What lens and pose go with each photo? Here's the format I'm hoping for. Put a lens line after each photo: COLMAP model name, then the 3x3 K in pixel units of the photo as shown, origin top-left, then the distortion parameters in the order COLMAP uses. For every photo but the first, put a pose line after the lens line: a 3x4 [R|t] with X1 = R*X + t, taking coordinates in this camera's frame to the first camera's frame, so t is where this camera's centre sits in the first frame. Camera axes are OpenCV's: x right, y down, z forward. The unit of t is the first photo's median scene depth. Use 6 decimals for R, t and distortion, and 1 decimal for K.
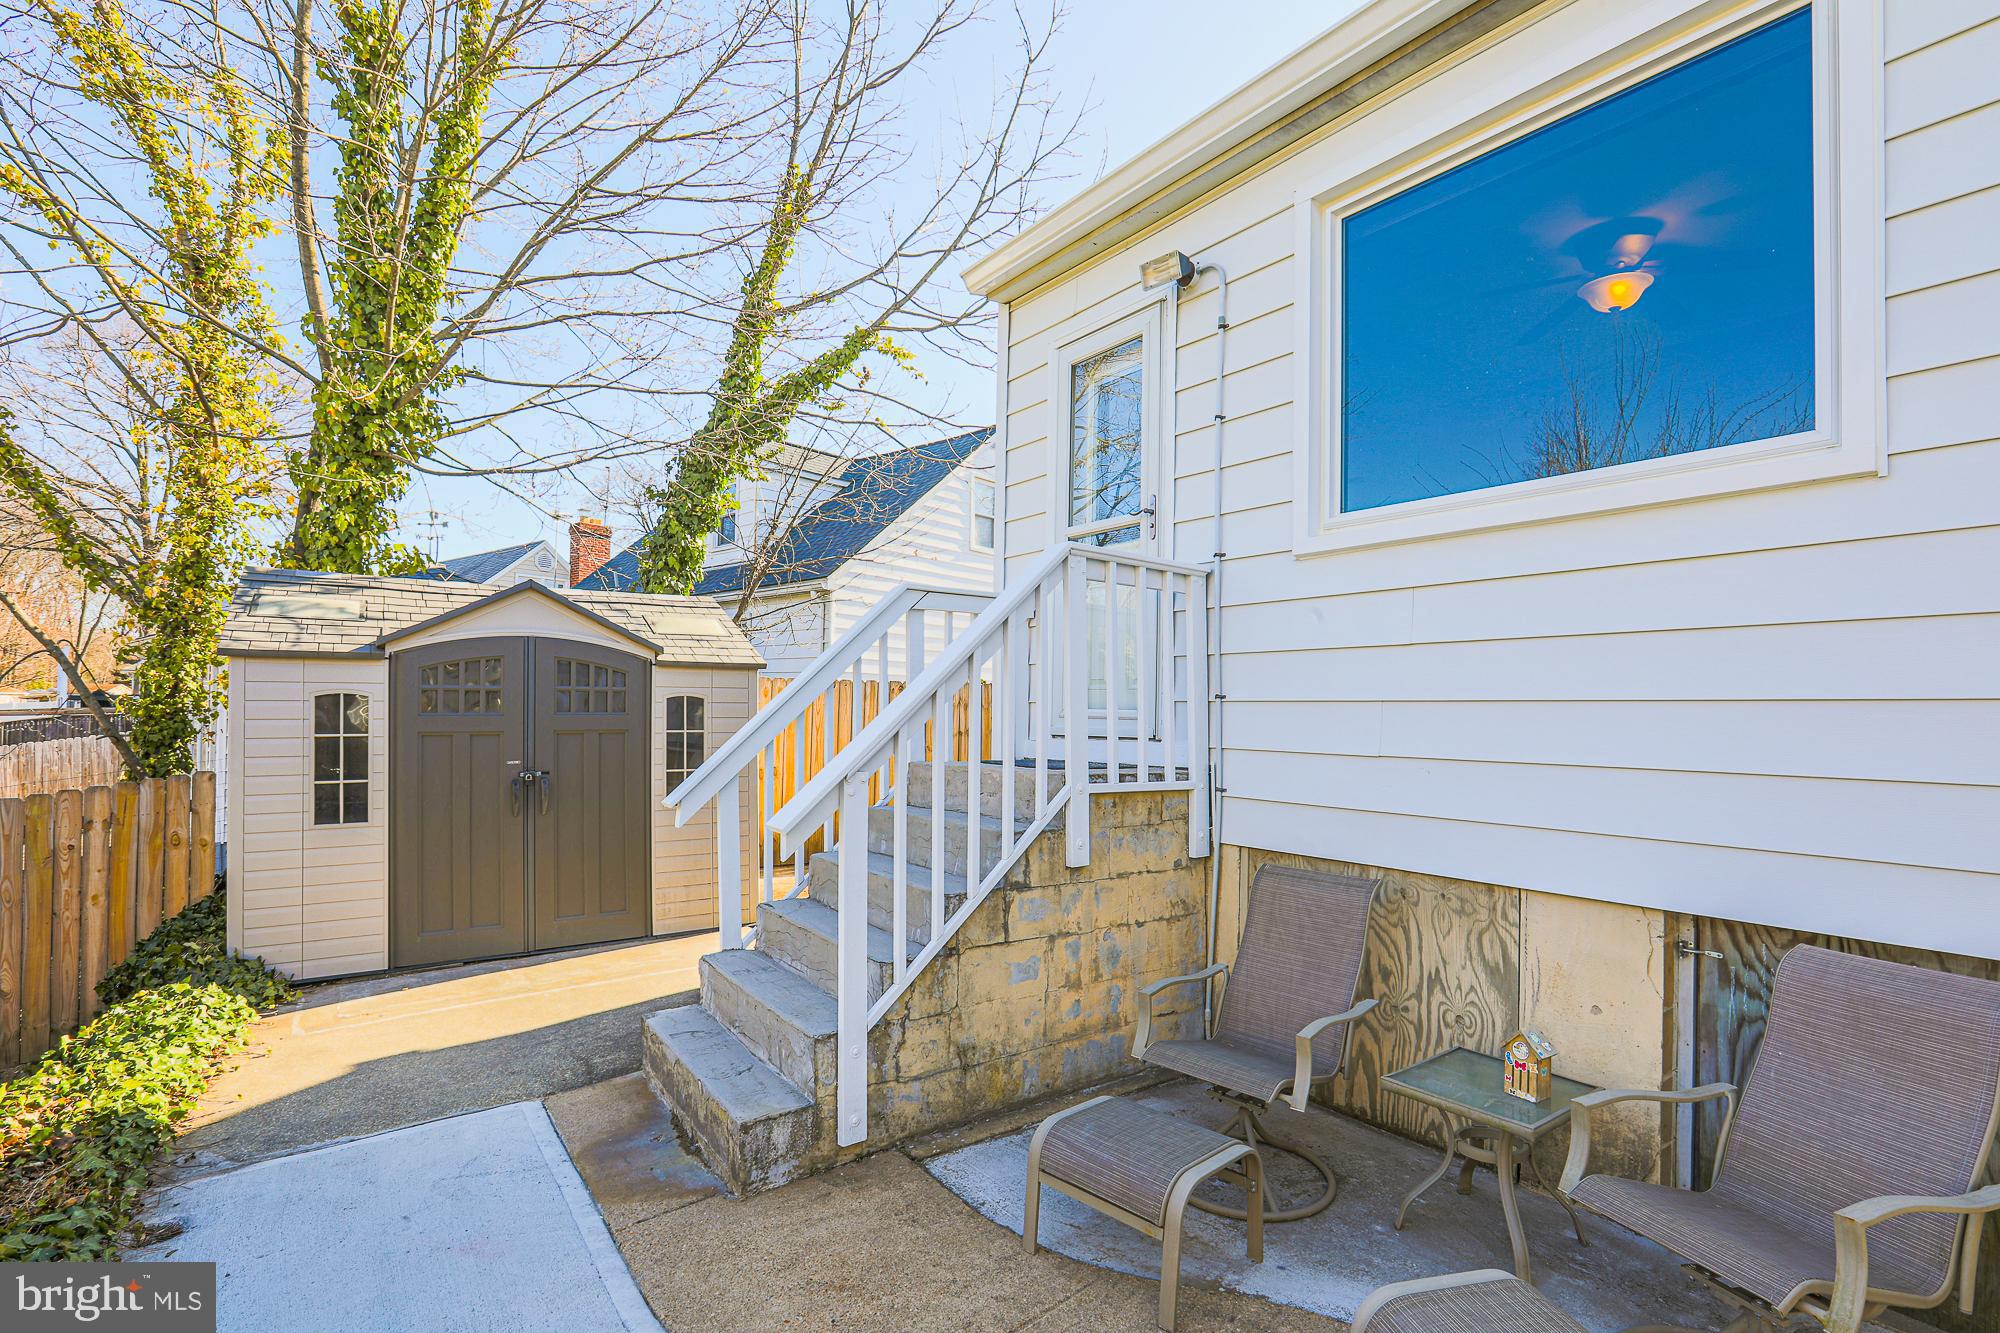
lens RADIAL K [[946.9, 0, 1010.1], [0, 946.9, 694.5], [0, 0, 1]] dist [-0.040081, 0.000256]
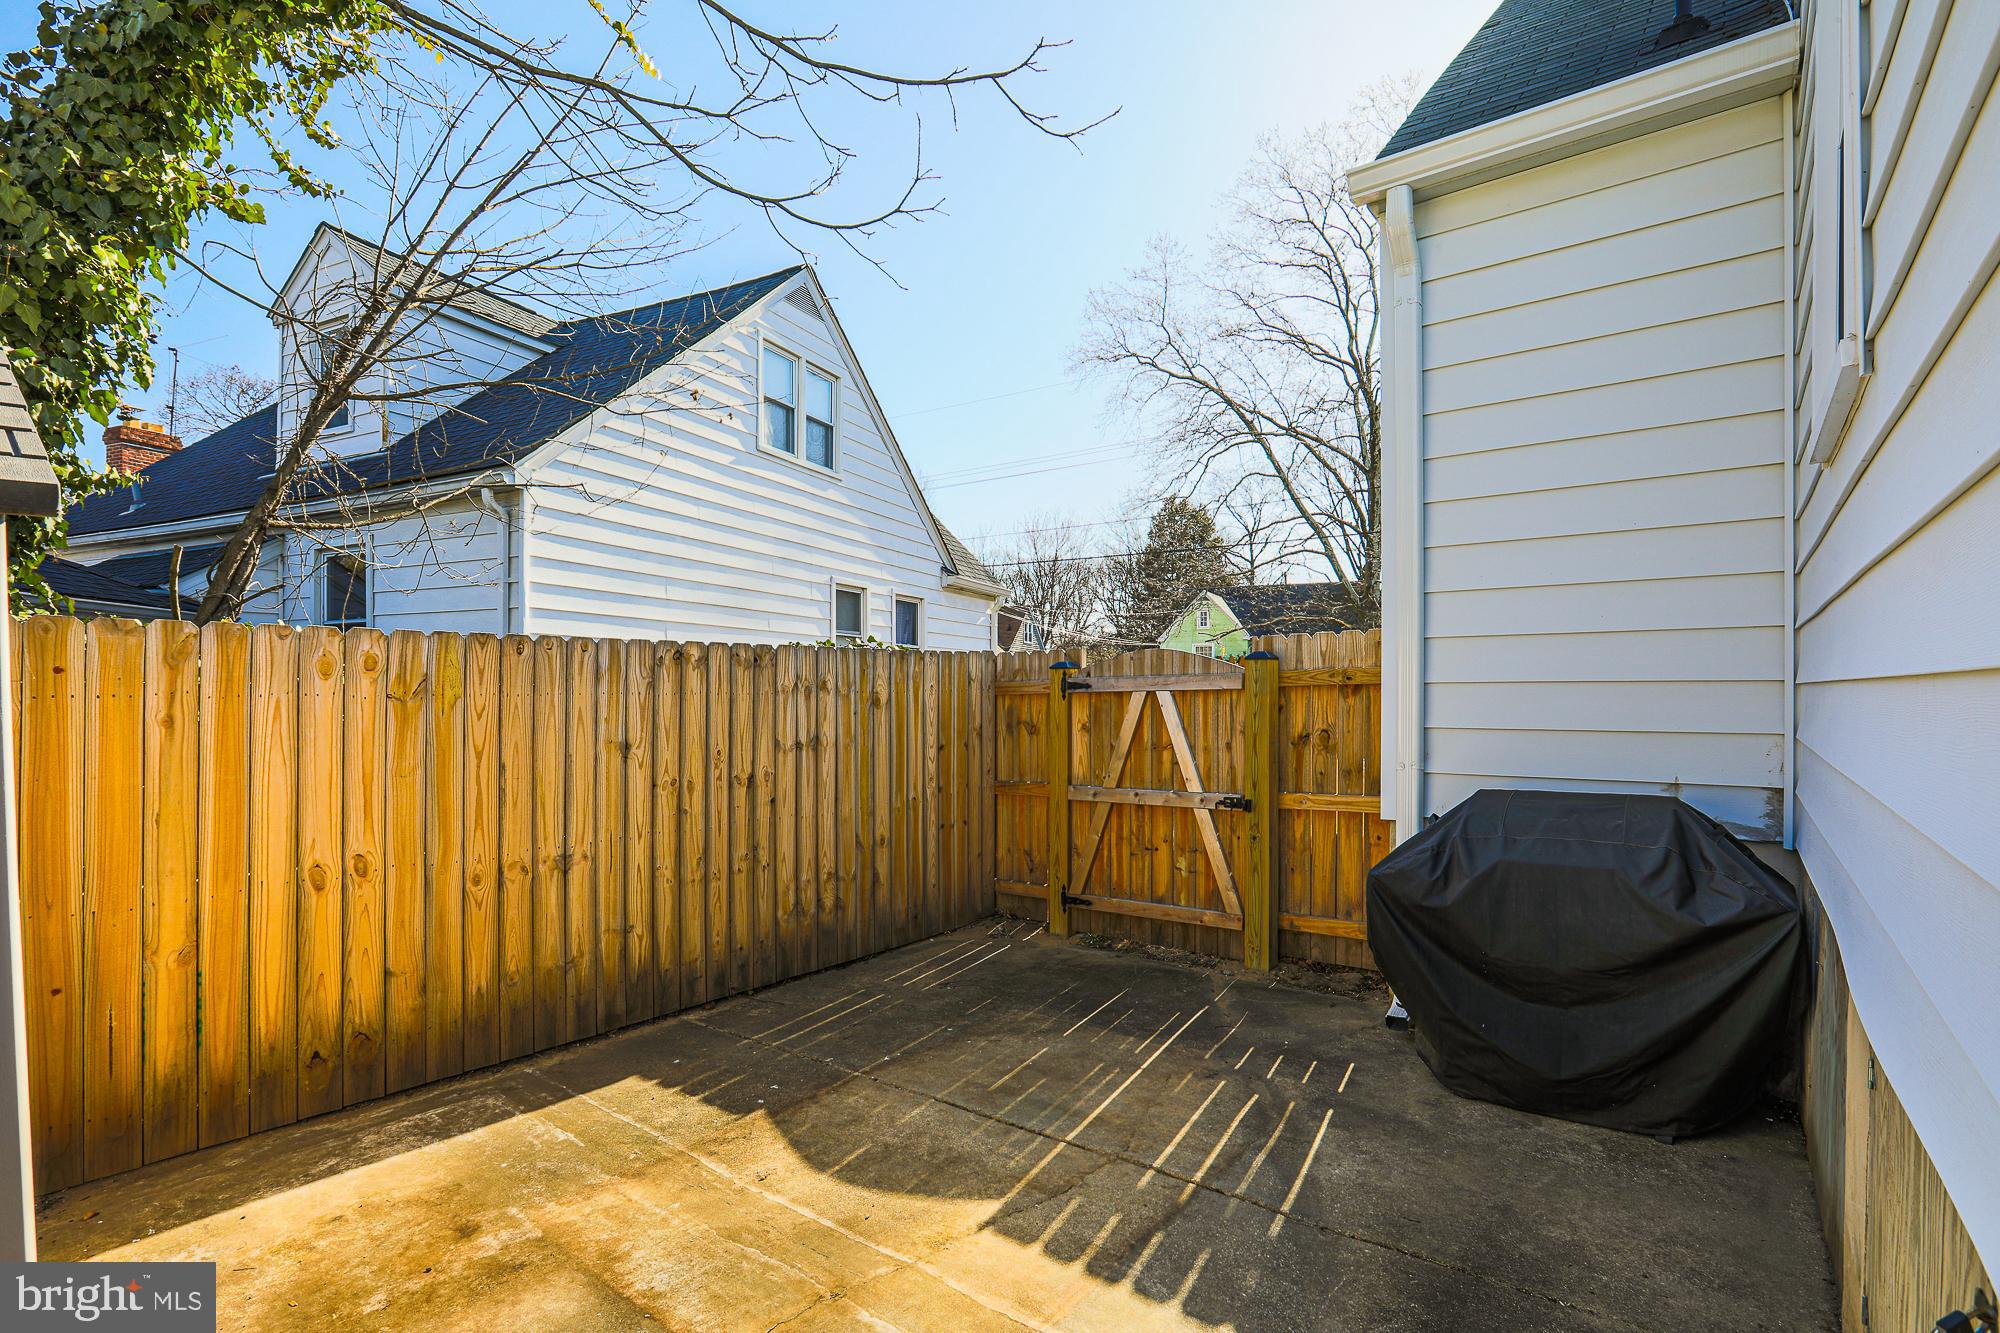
lens RADIAL K [[946.9, 0, 1010.1], [0, 946.9, 694.5], [0, 0, 1]] dist [-0.040081, 0.000256]
pose [[0.959656, -0.009951, 0.281002, -0.198813], [0.006495, 0.999891, 0.013229, 0.017113], [-0.281103, -0.010871, 0.959616, 1.115350]]
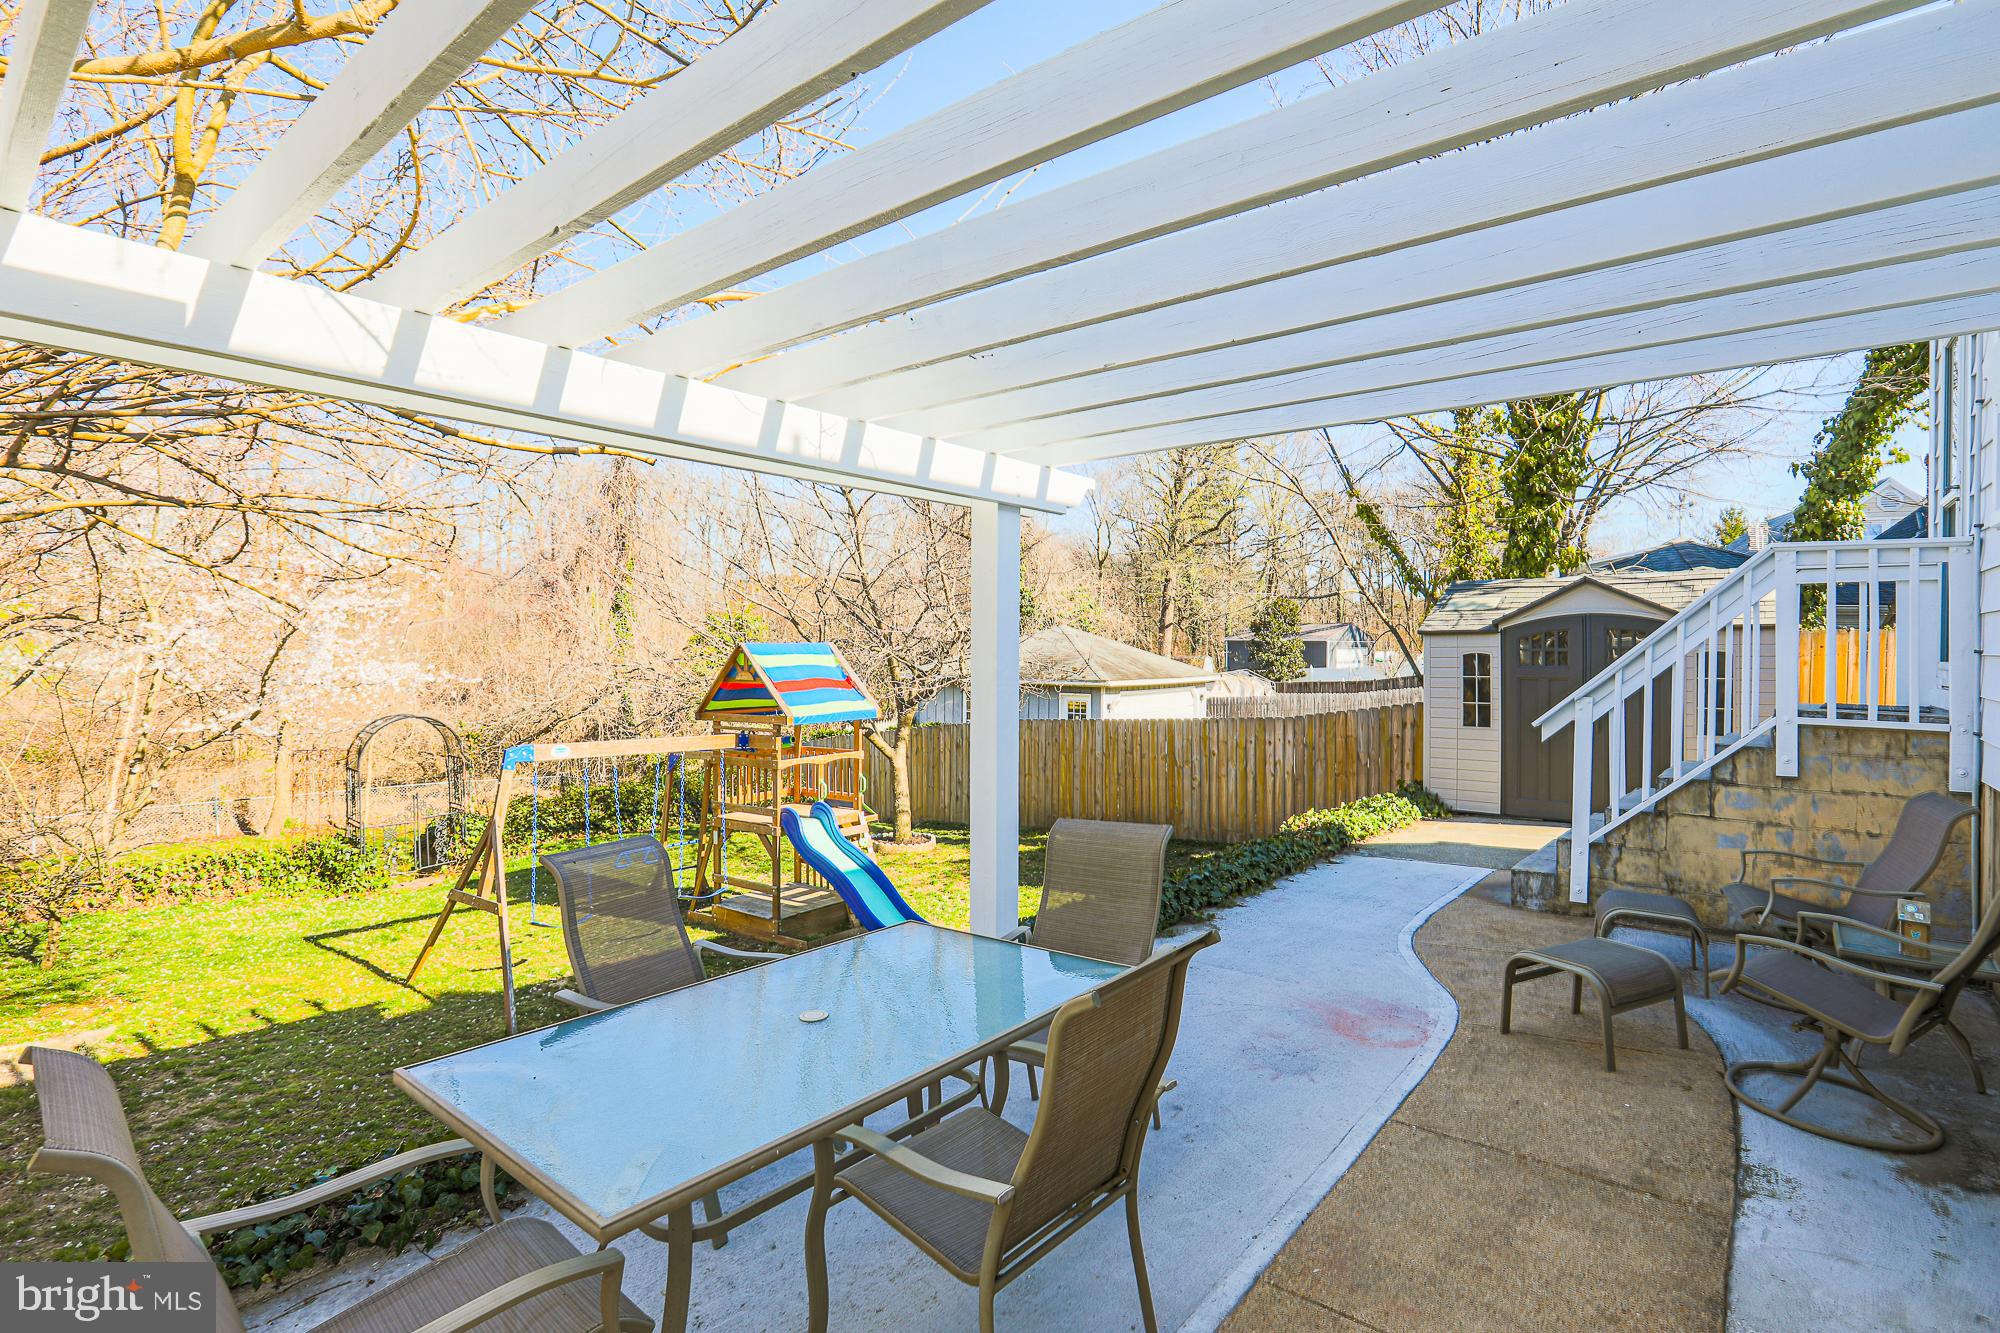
lens RADIAL K [[935.7, 0, 1017.7], [0, 935.7, 660.2], [0, 0, 1]] dist [-0.020992, 0.011661]
pose [[0.252719, -0.000918, -0.967539, 0.834100], [0.012047, 0.999925, 0.002197, -0.002244], [0.967465, -0.012211, 0.252711, -0.313209]]
